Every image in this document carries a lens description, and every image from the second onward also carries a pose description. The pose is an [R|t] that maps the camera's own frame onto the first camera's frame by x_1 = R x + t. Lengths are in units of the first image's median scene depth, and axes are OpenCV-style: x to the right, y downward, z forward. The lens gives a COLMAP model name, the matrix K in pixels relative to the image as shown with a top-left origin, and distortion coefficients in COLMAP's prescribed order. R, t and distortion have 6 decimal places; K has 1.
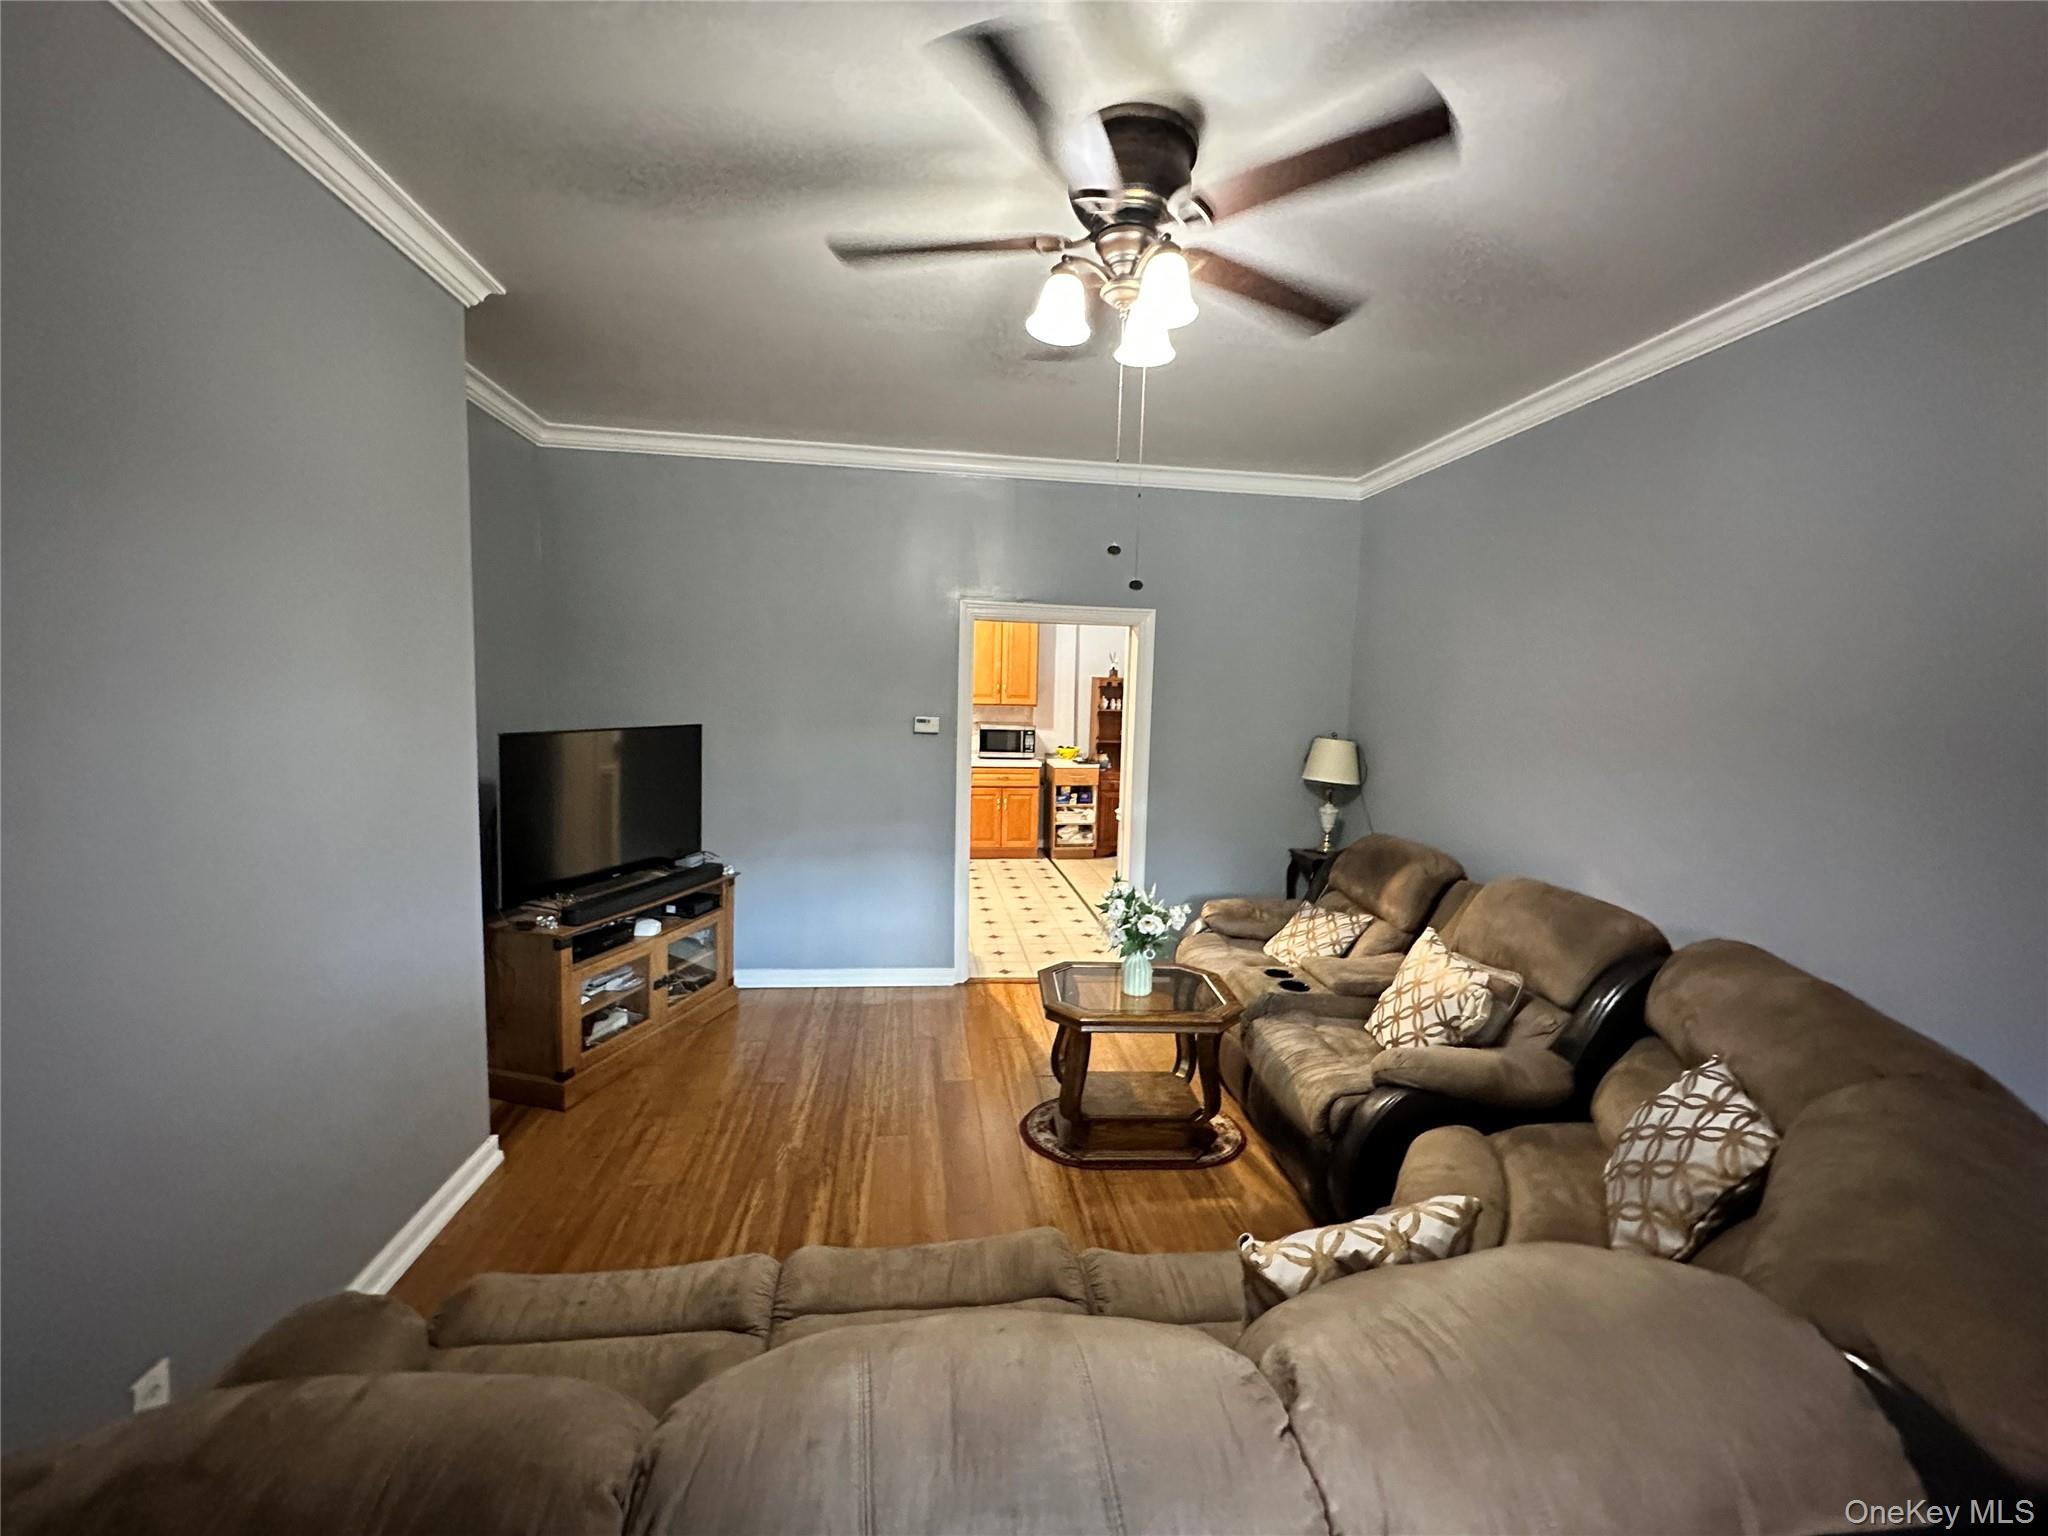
lens RADIAL K [[824.6, 0, 1028.6], [0, 824.6, 765.6], [0, 0, 1]] dist [-0.003721, 0.000691]
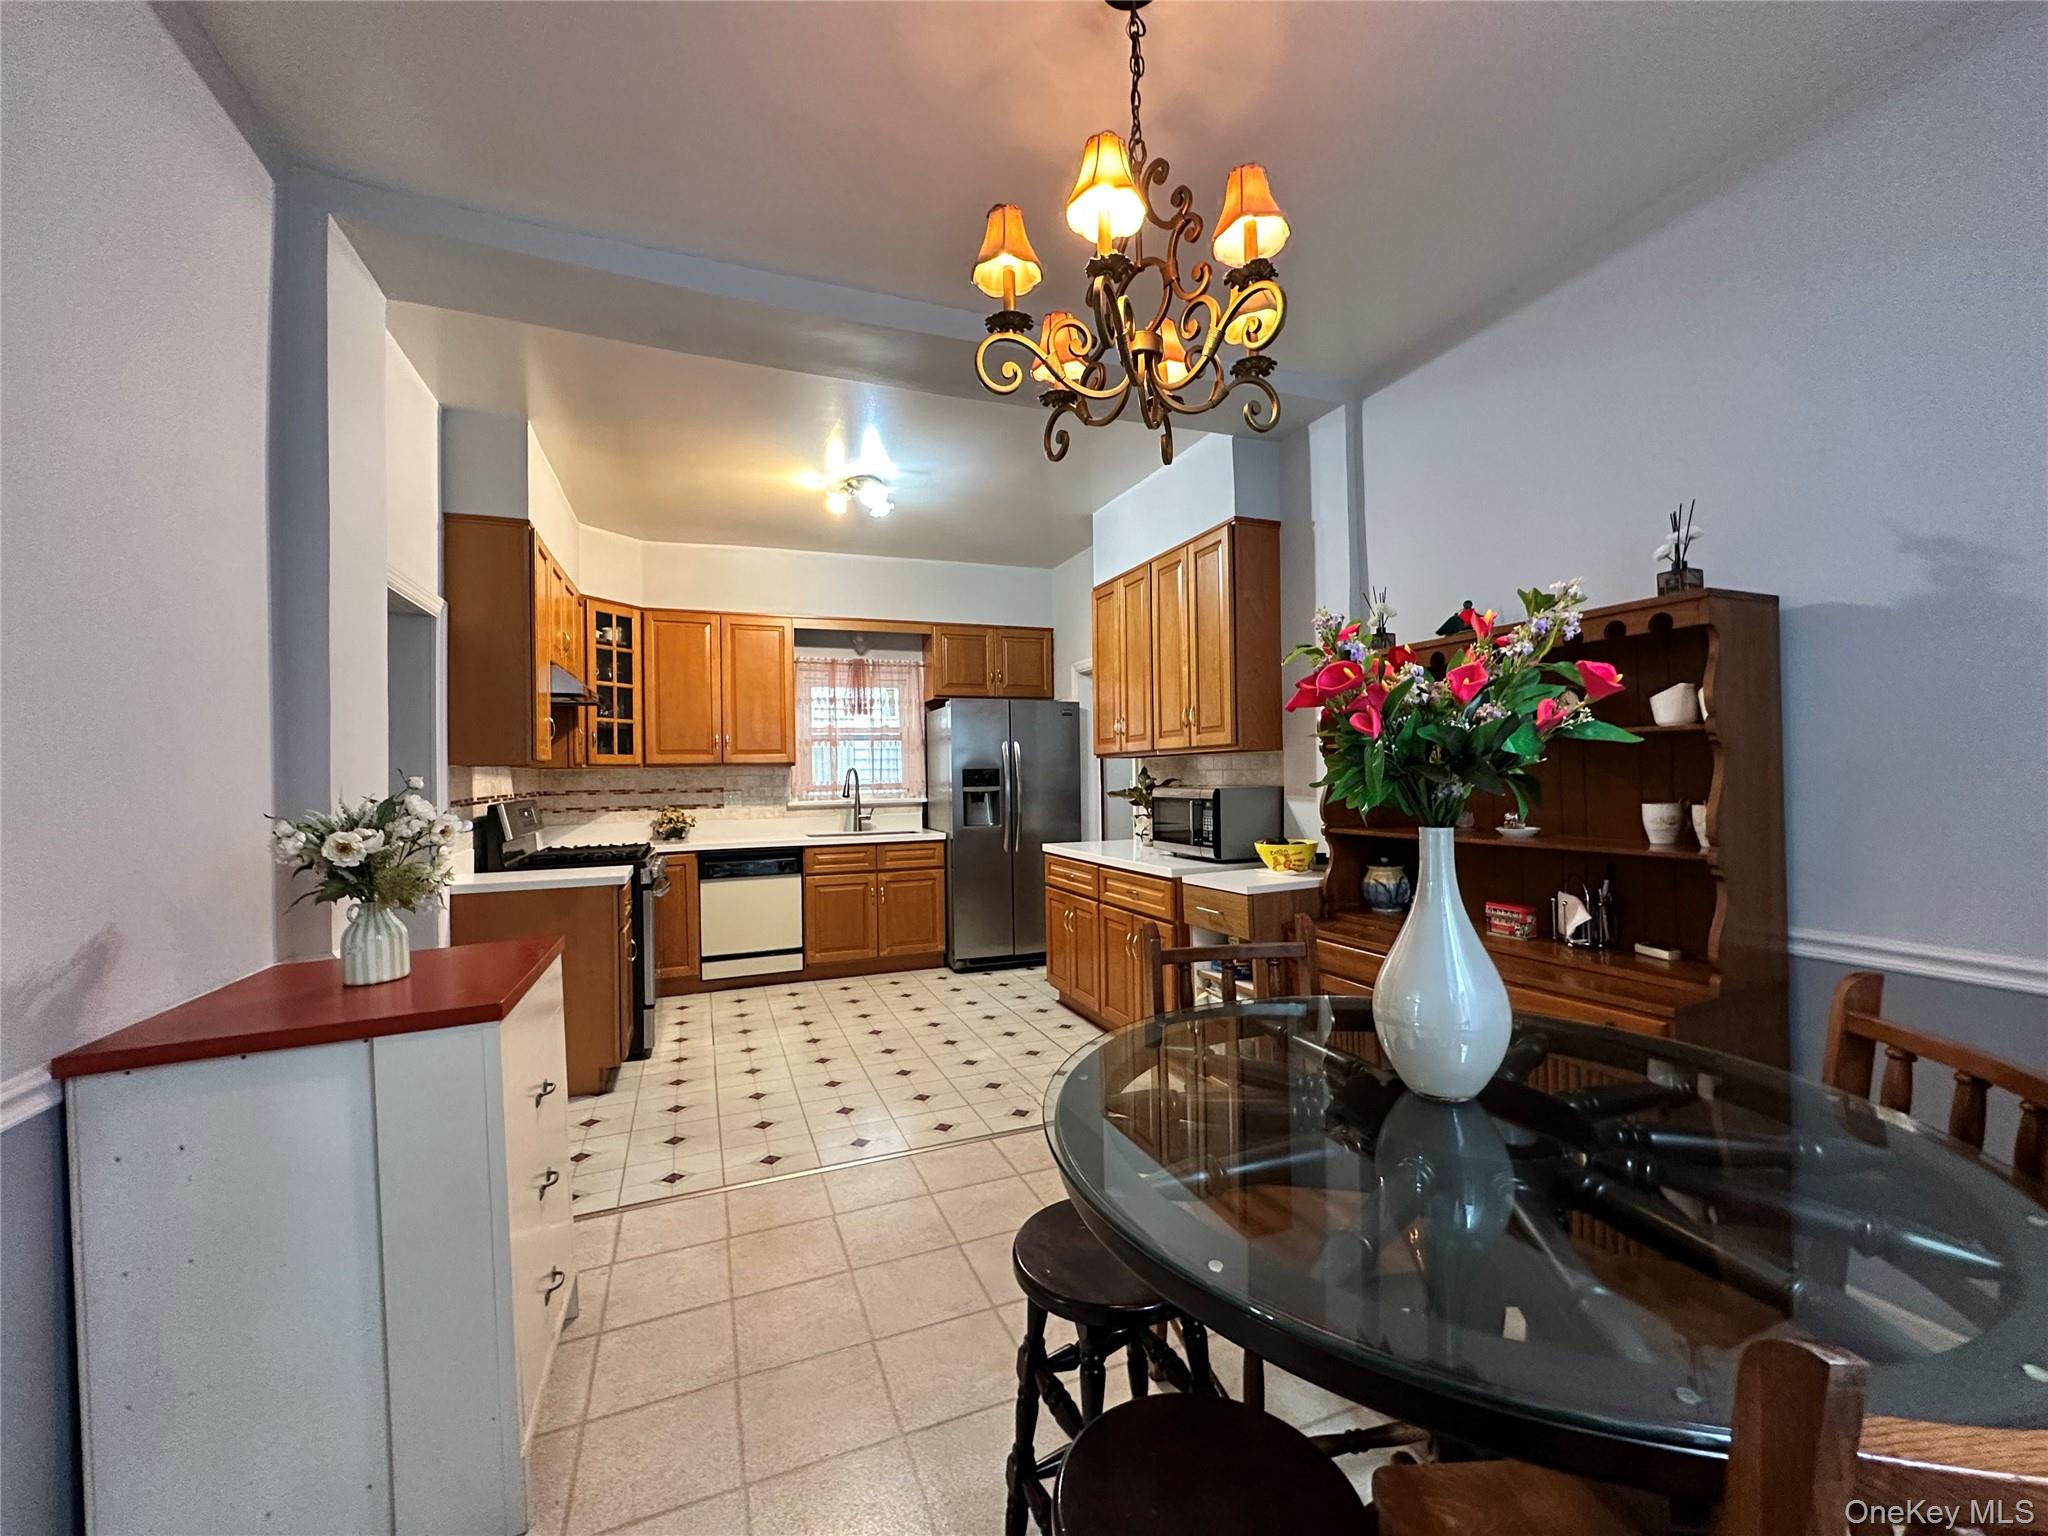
lens RADIAL K [[824.6, 0, 1028.8], [0, 824.6, 769.3], [0, 0, 1]] dist [-0.003721, 0.000691]
pose [[0.241986, -0.031315, -0.969774, 1.186187], [-0.068803, 0.996409, -0.049344, -0.082256], [0.967837, 0.078664, 0.238962, 2.193641]]
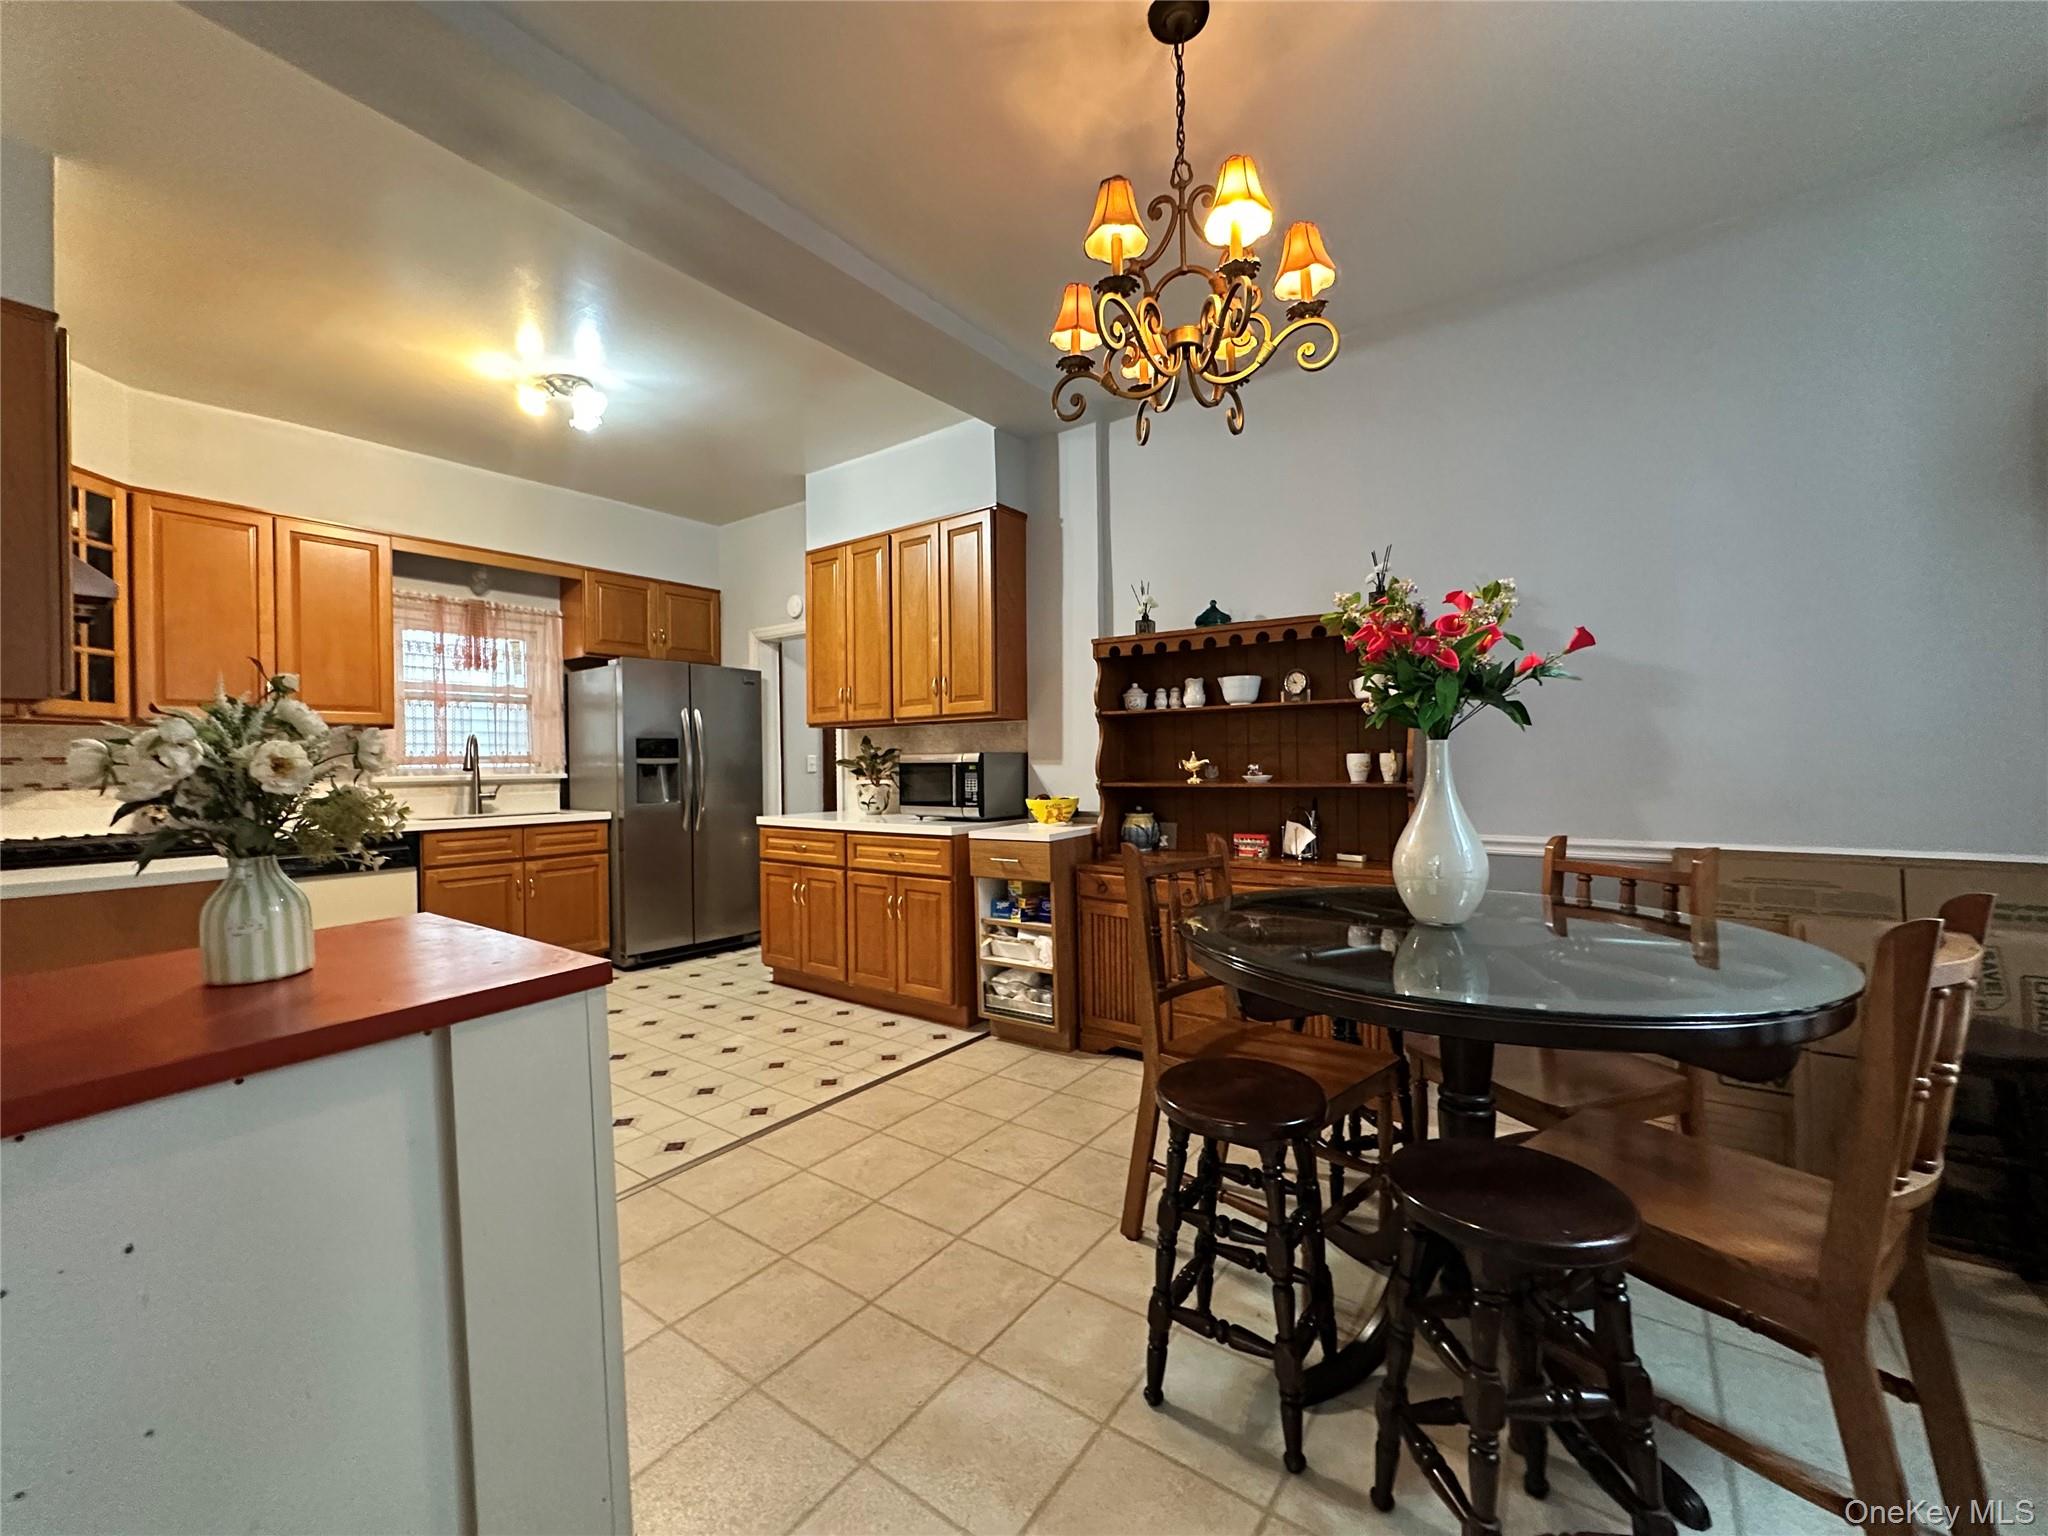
lens RADIAL K [[824.6, 0, 1026.2], [0, 824.6, 768.7], [0, 0, 1]] dist [-0.003721, 0.000691]
pose [[0.723066, -0.024921, -0.690329, 1.022775], [-0.037872, 0.996416, -0.075639, -0.007404], [0.689740, 0.080837, 0.719531, 1.846950]]
